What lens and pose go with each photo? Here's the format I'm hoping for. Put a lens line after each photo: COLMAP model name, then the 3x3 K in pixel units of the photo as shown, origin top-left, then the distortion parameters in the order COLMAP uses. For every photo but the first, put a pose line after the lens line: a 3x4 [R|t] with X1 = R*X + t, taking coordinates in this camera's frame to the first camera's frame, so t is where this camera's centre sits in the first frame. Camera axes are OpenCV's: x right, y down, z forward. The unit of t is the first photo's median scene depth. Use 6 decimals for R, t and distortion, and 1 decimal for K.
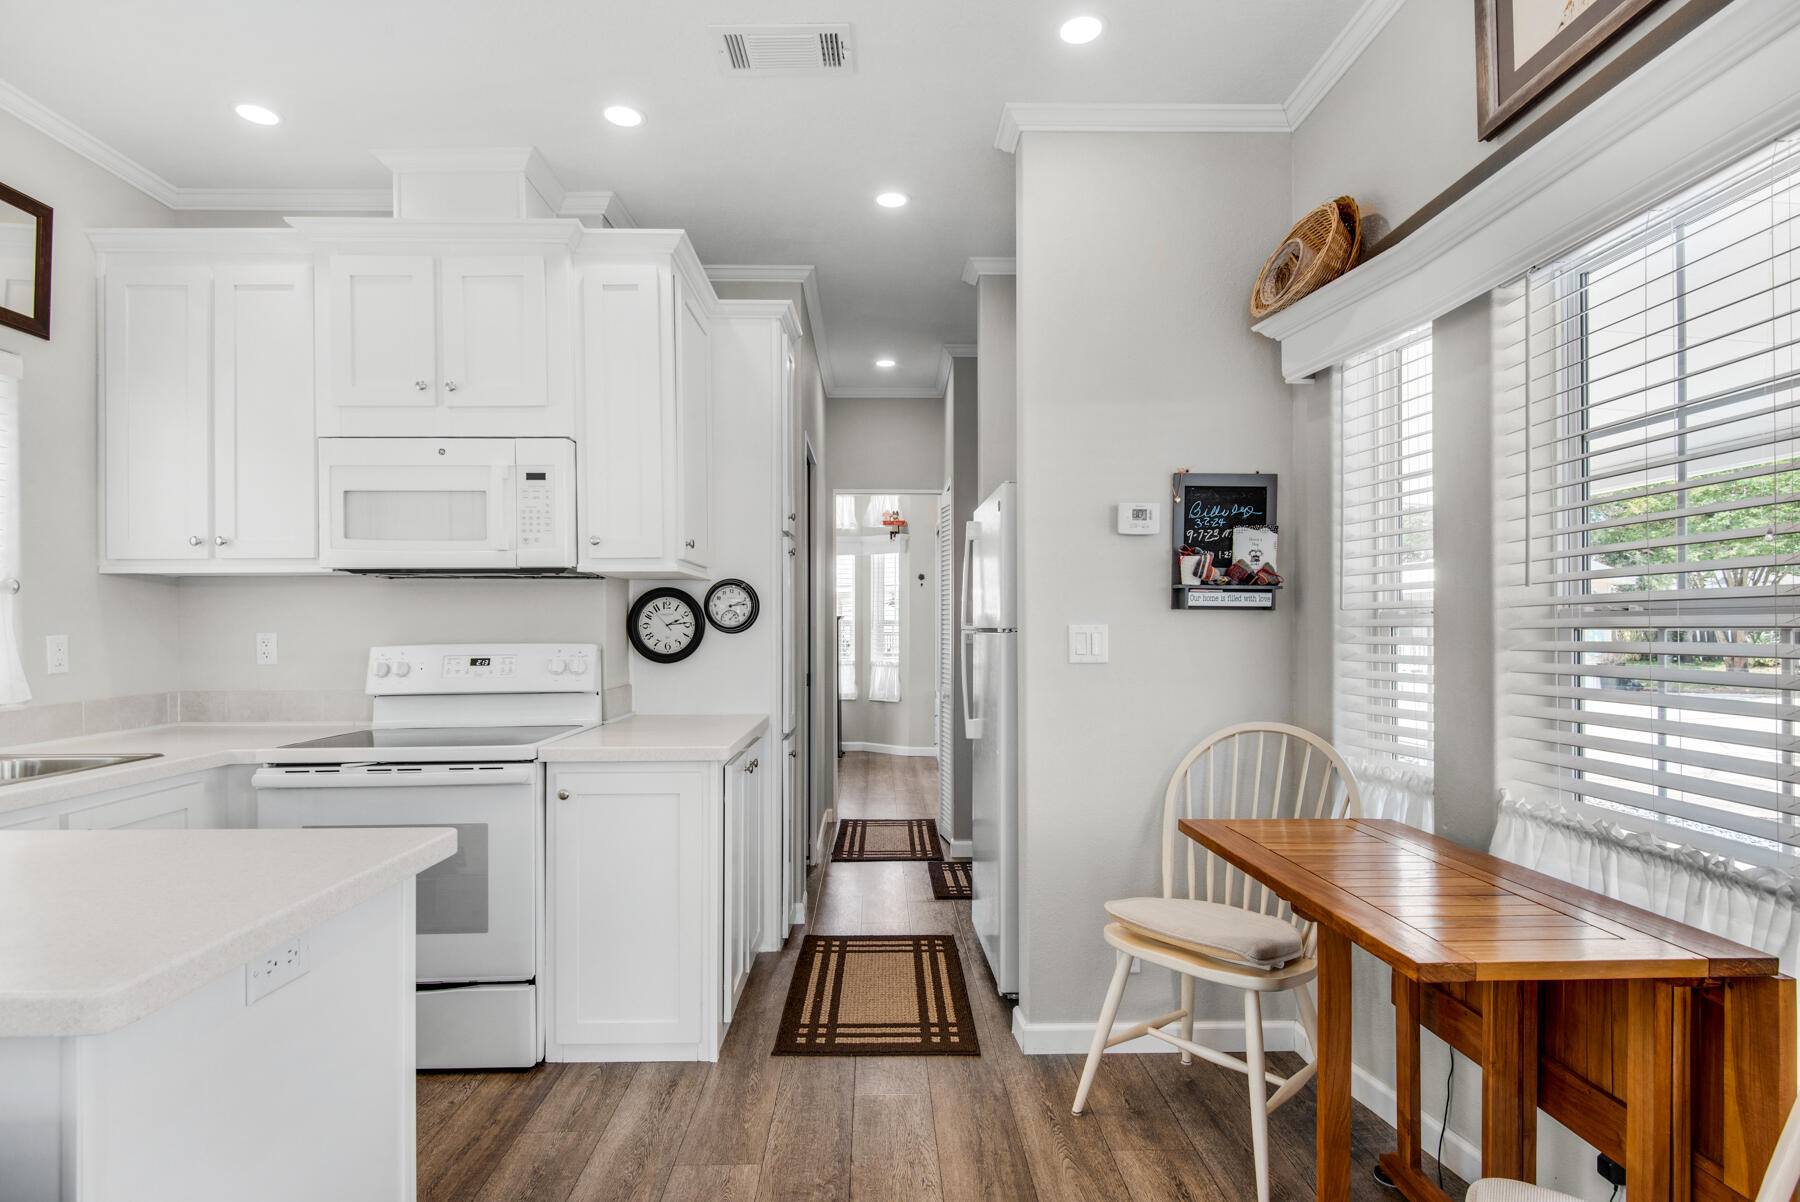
lens RADIAL K [[936.3, 0, 871.7], [0, 936.3, 644.2], [0, 0, 1]] dist [0.000416, 0.000016]
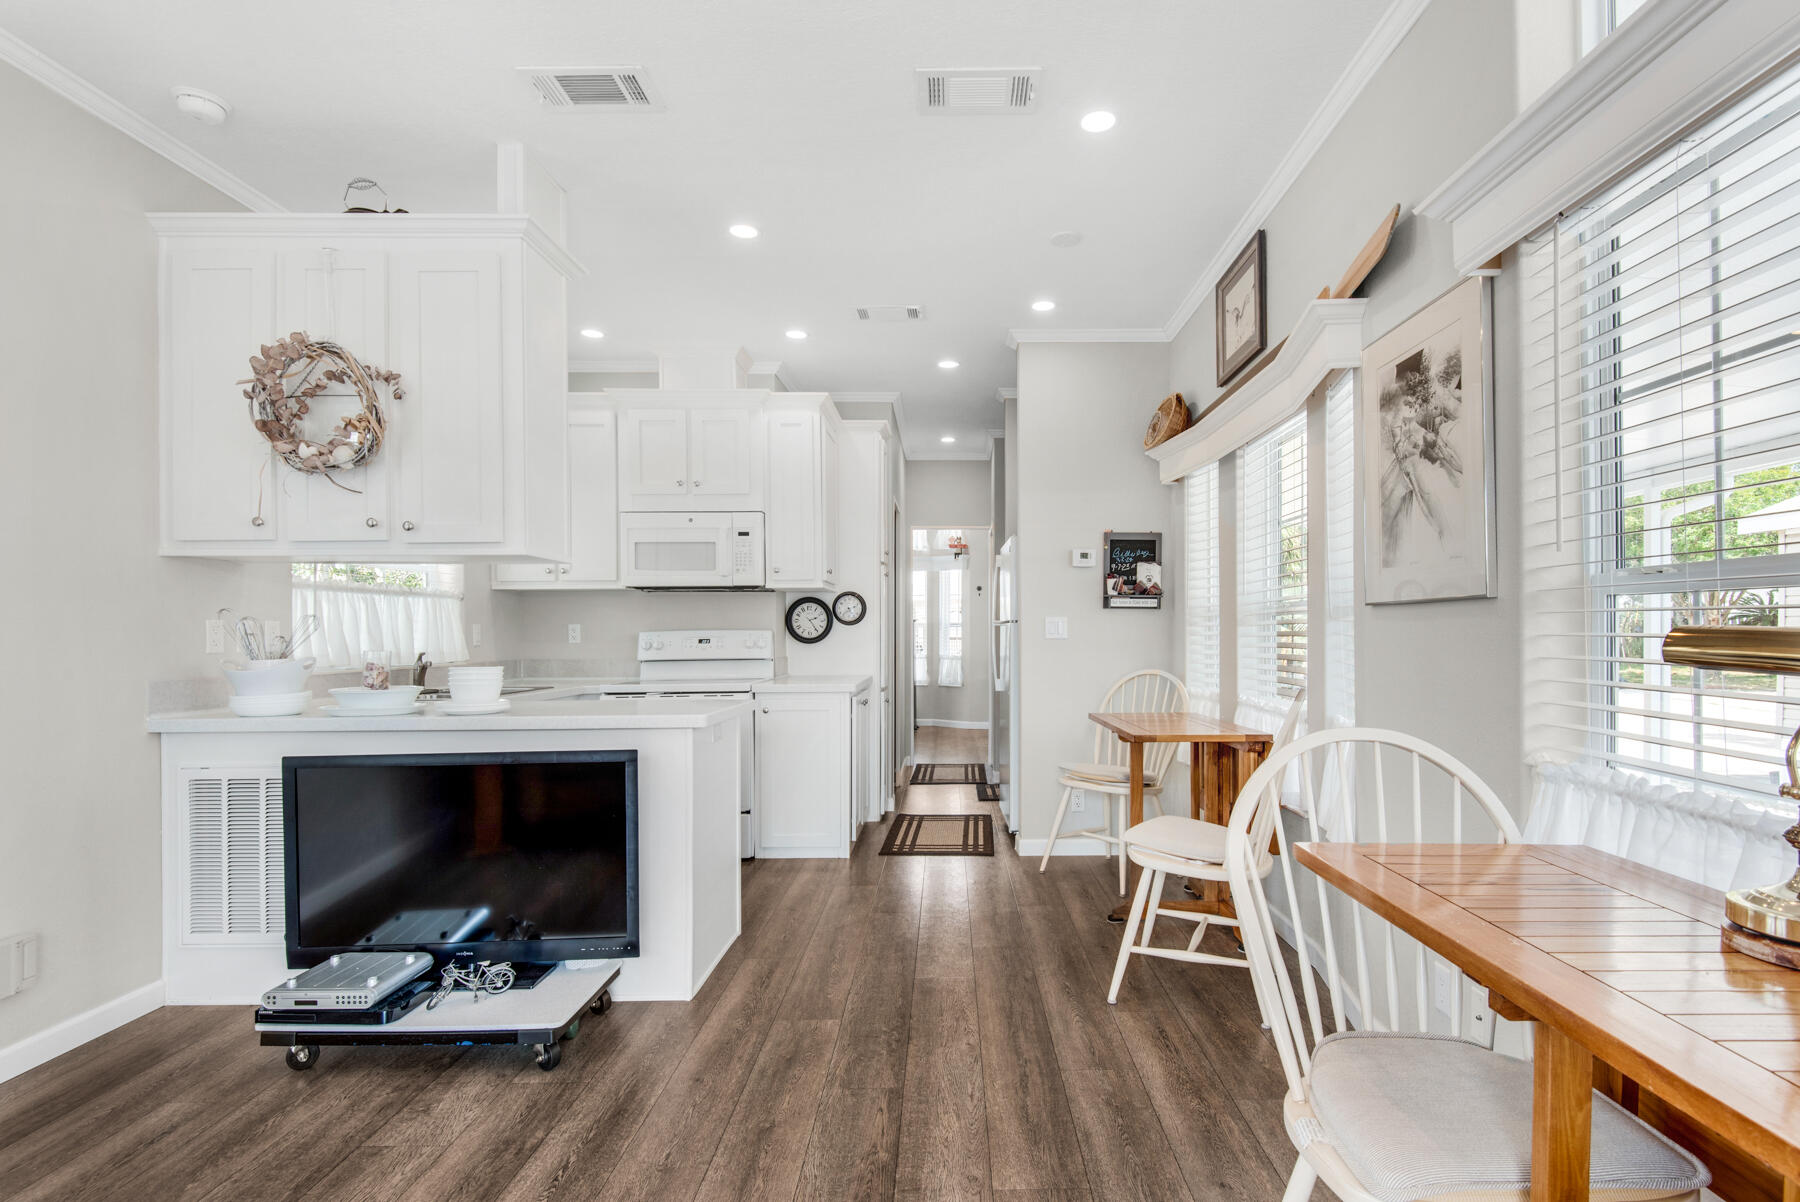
lens RADIAL K [[849.5, 0, 905.5], [0, 849.5, 646.6], [0, 0, 1]] dist [0.012257, -0.016281]
pose [[0.999021, 0.000431, -0.044247, 0.013189], [-0.000519, 0.999998, -0.001985, 0.031345], [0.044246, 0.002006, 0.999019, -0.516287]]
